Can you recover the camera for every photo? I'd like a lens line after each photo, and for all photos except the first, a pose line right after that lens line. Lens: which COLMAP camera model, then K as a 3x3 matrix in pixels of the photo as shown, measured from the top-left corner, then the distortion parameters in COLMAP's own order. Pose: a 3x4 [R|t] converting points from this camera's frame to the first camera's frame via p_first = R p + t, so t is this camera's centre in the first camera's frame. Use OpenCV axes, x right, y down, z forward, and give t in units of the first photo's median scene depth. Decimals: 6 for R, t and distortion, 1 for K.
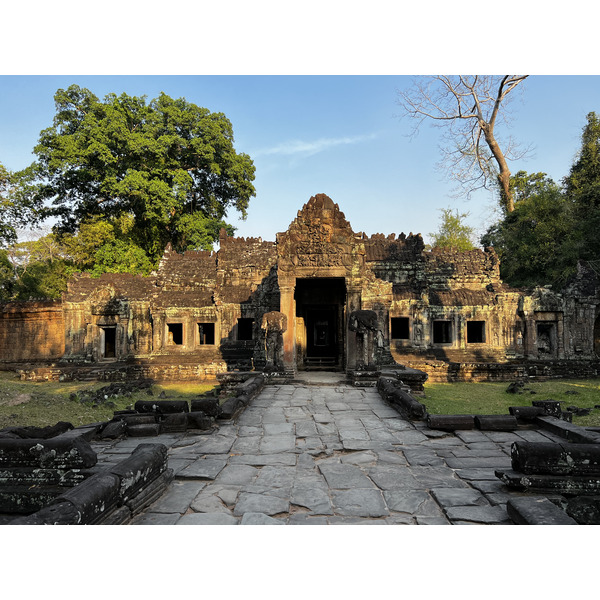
lens RADIAL K [[448.7, 0, 301.8], [0, 448.7, 300.7], [0, 0, 1]] dist [0.056038, -0.061841]
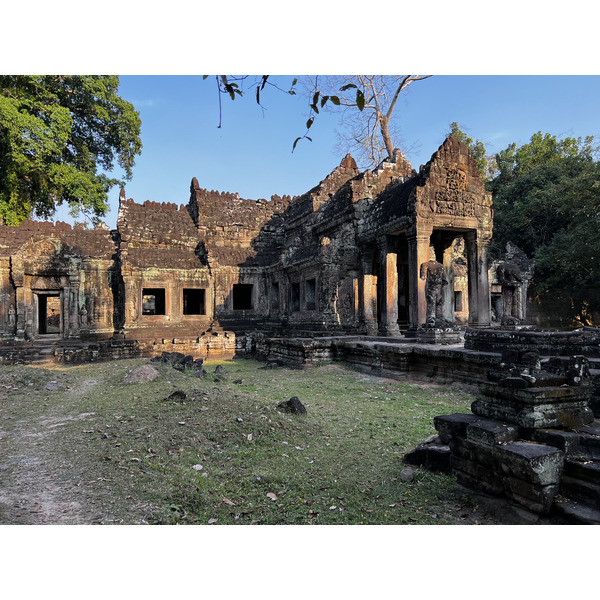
lens RADIAL K [[448.7, 0, 299.6], [0, 448.7, 300.7], [0, 0, 1]] dist [0.056038, -0.061841]
pose [[0.913926, 0.009443, 0.405771, -0.369930], [-0.019840, 0.999574, 0.021422, 0.049747], [-0.405396, -0.027629, 0.913724, 0.165029]]
